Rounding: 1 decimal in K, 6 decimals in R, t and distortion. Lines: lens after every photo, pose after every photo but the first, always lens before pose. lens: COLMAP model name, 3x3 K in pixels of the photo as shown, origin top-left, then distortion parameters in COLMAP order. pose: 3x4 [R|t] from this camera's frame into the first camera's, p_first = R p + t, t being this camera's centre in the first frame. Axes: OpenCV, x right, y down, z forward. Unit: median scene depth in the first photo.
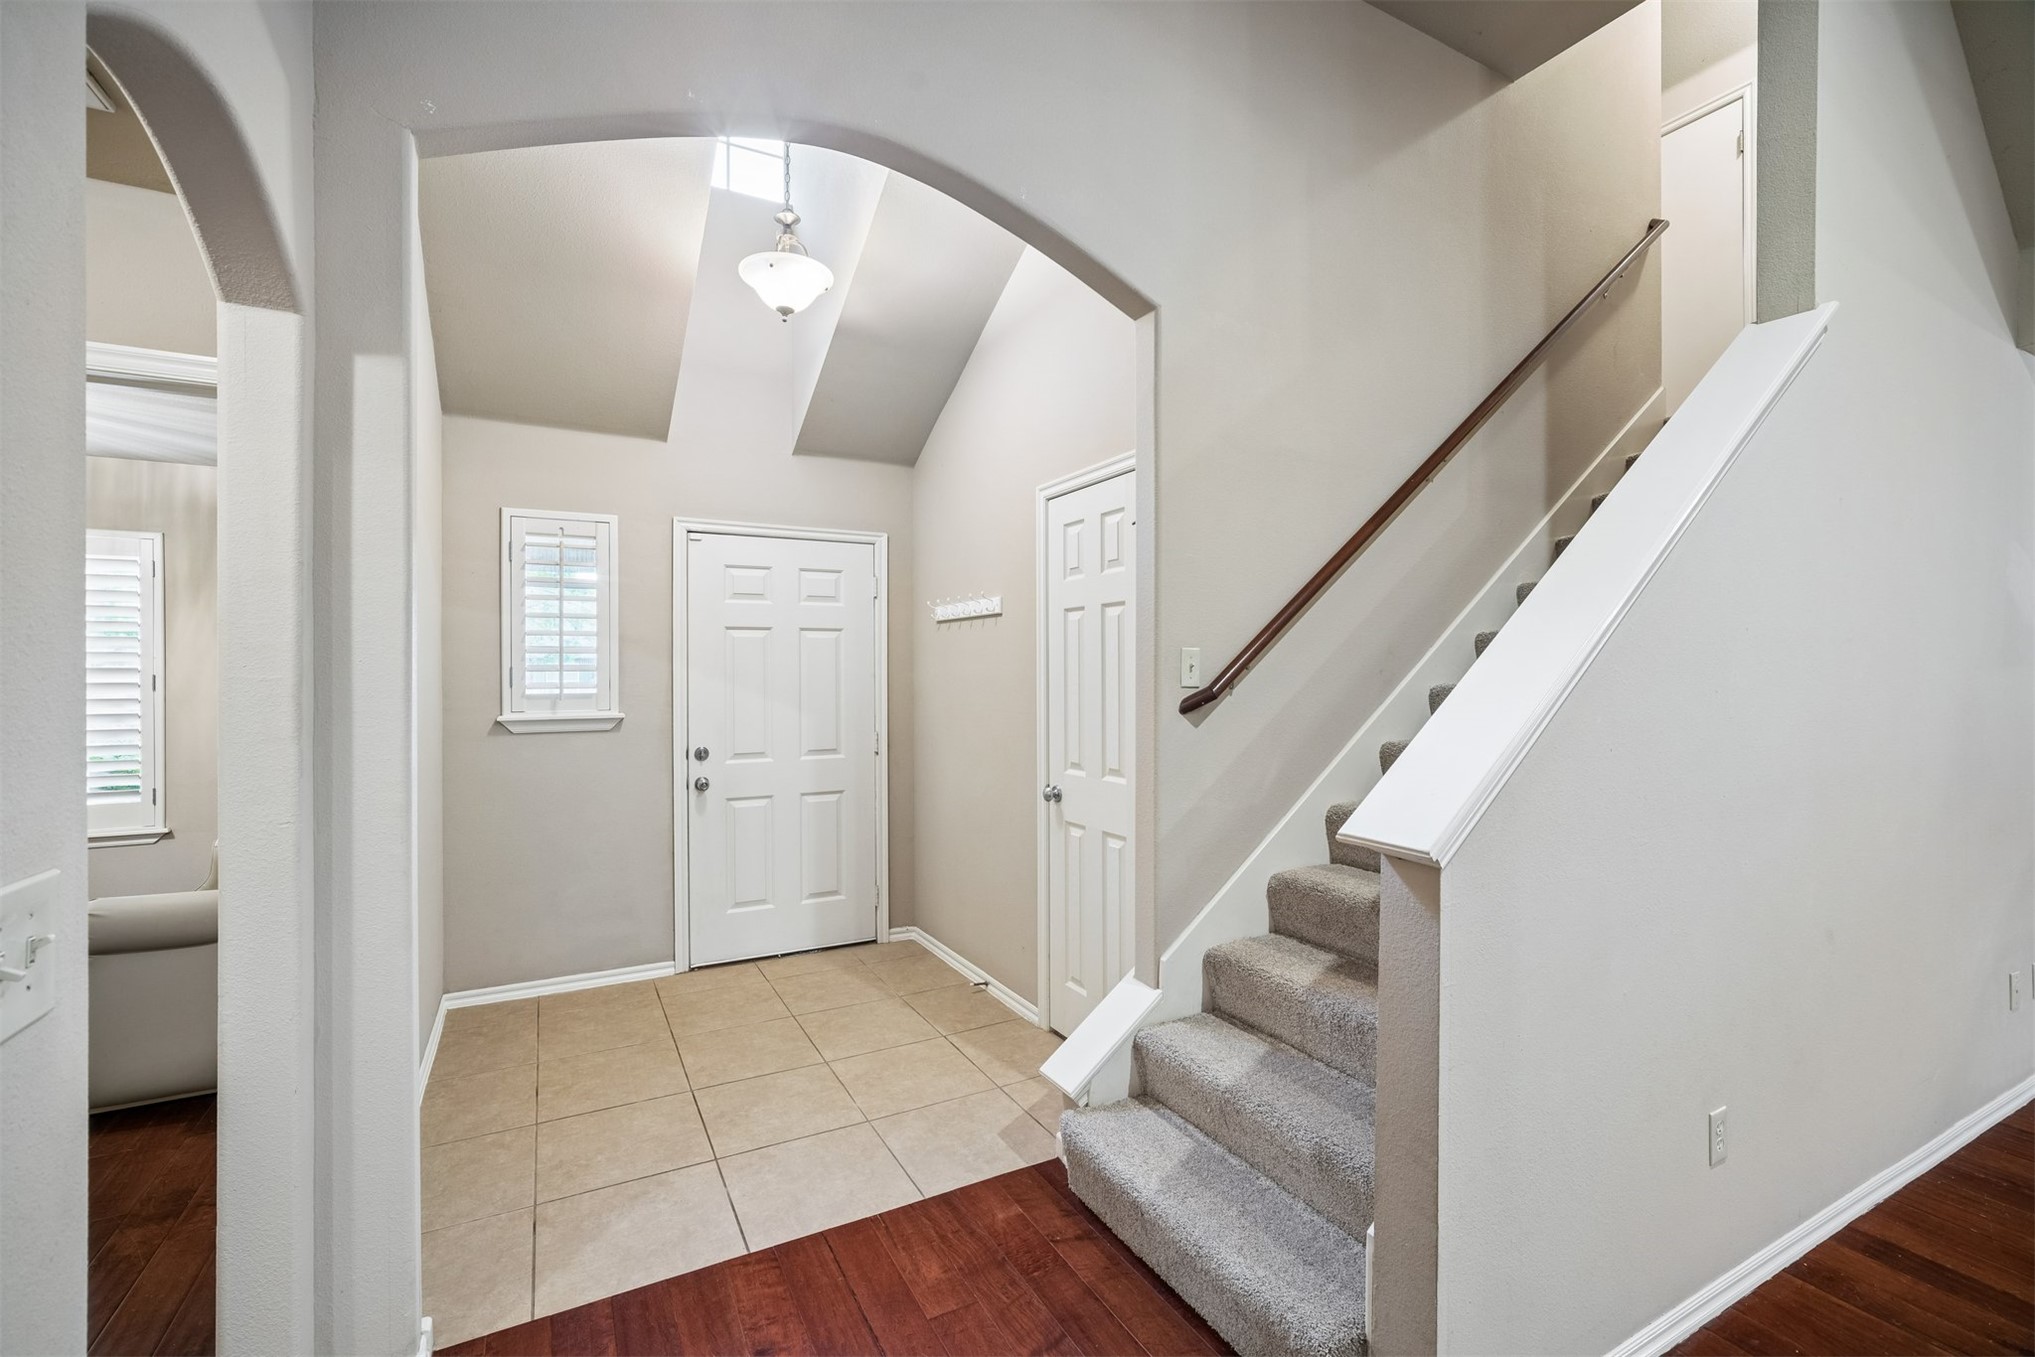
lens RADIAL K [[888.9, 0, 1005.3], [0, 888.9, 672.9], [0, 0, 1]] dist [0.000633, 0.001869]
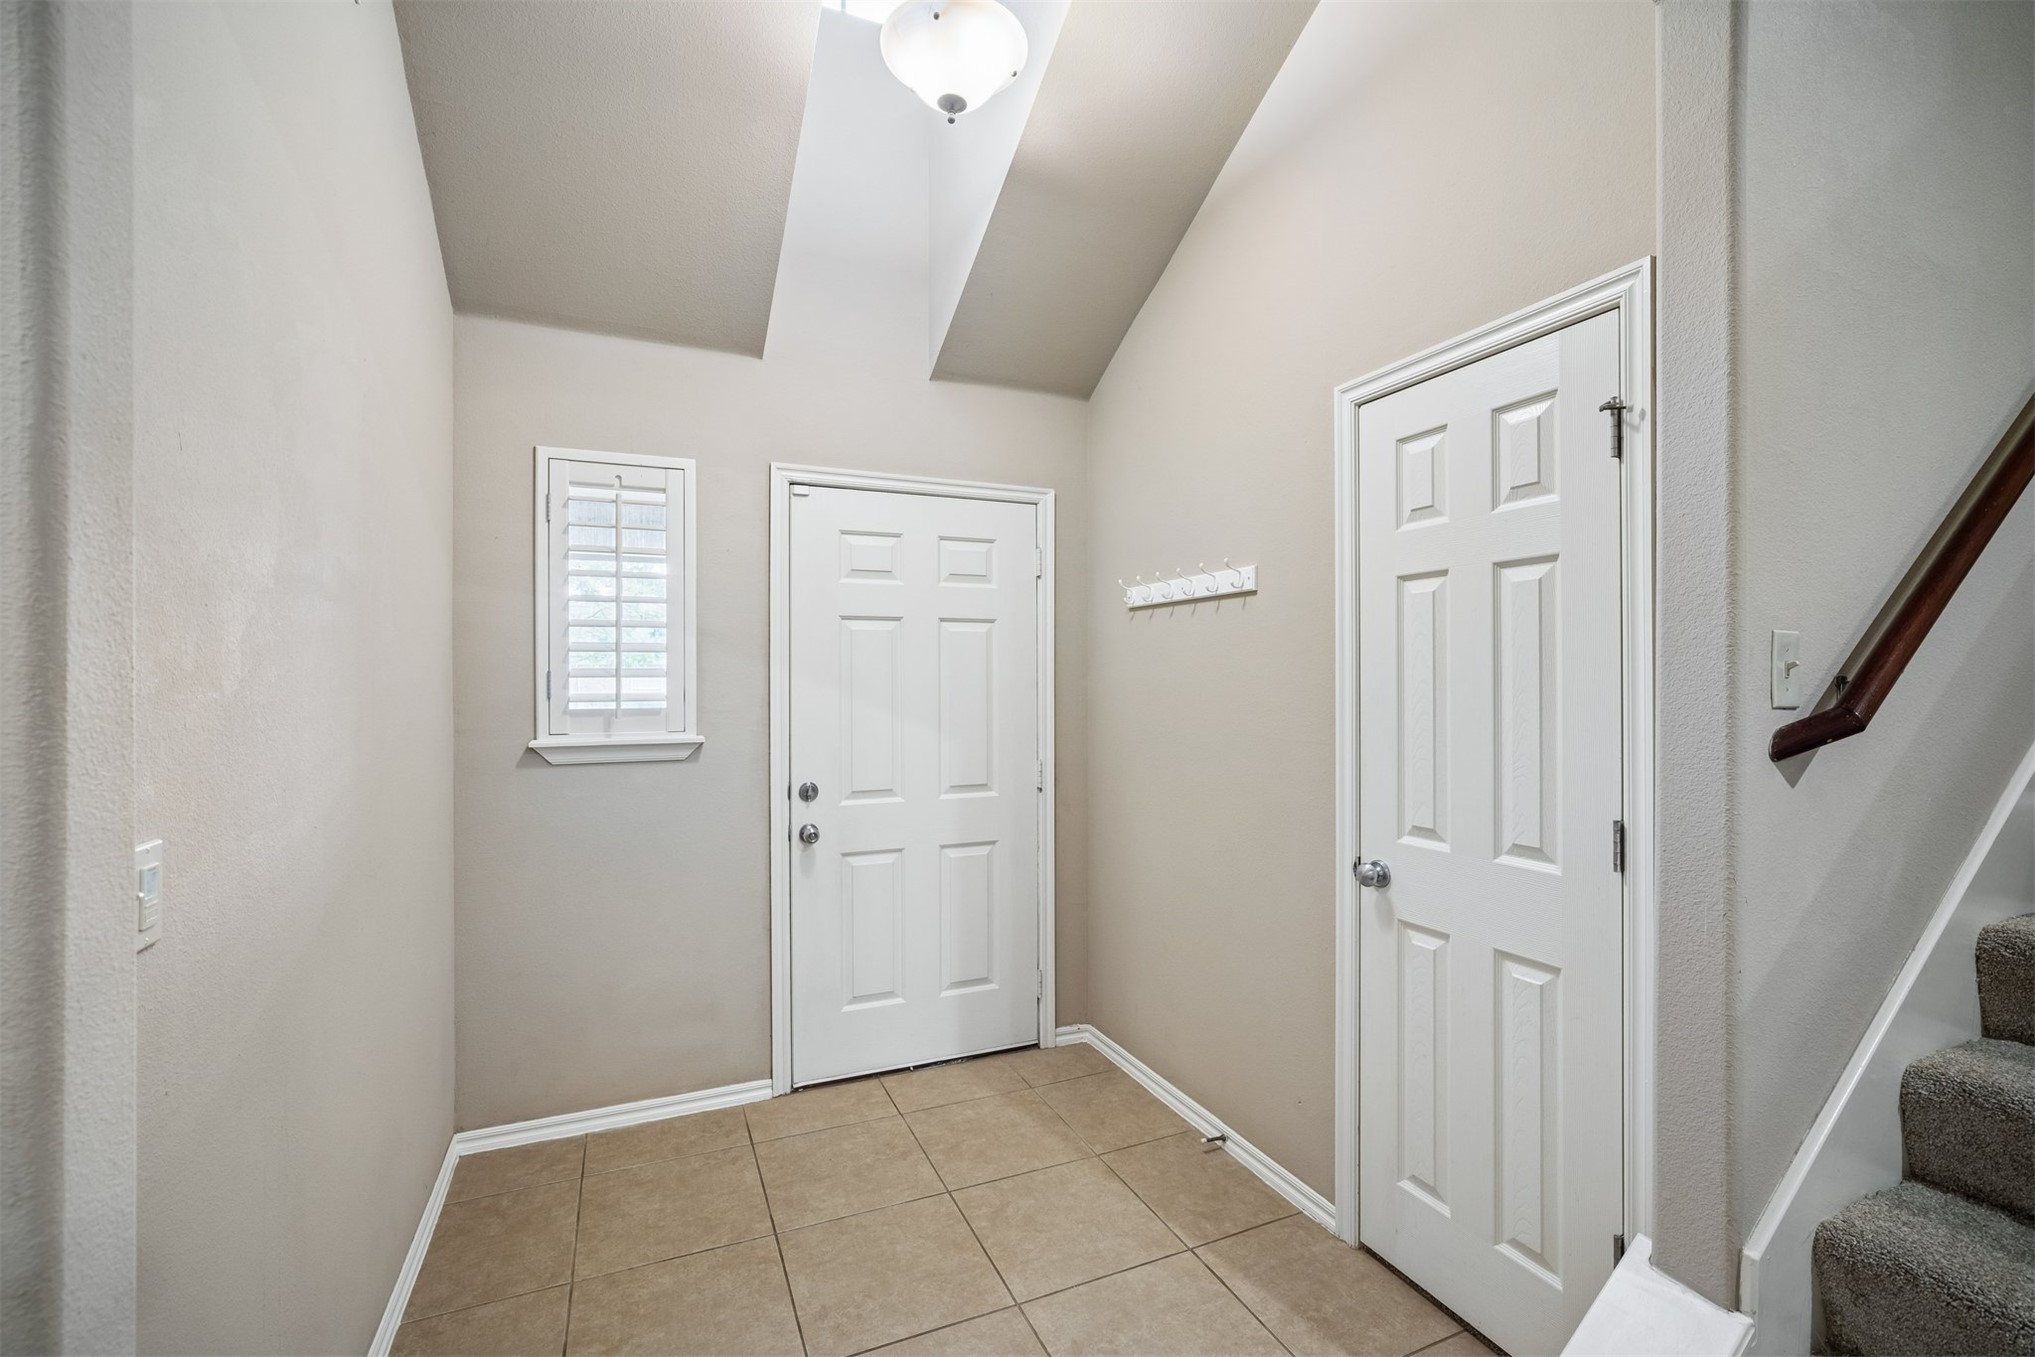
lens RADIAL K [[888.9, 0, 1018.5], [0, 888.9, 679.4], [0, 0, 1]] dist [0.000633, 0.001869]
pose [[0.997658, 0.000659, -0.068393, -0.132972], [-0.000718, 0.999999, -0.000839, 0.000191], [0.068392, 0.000886, 0.997658, 0.316858]]
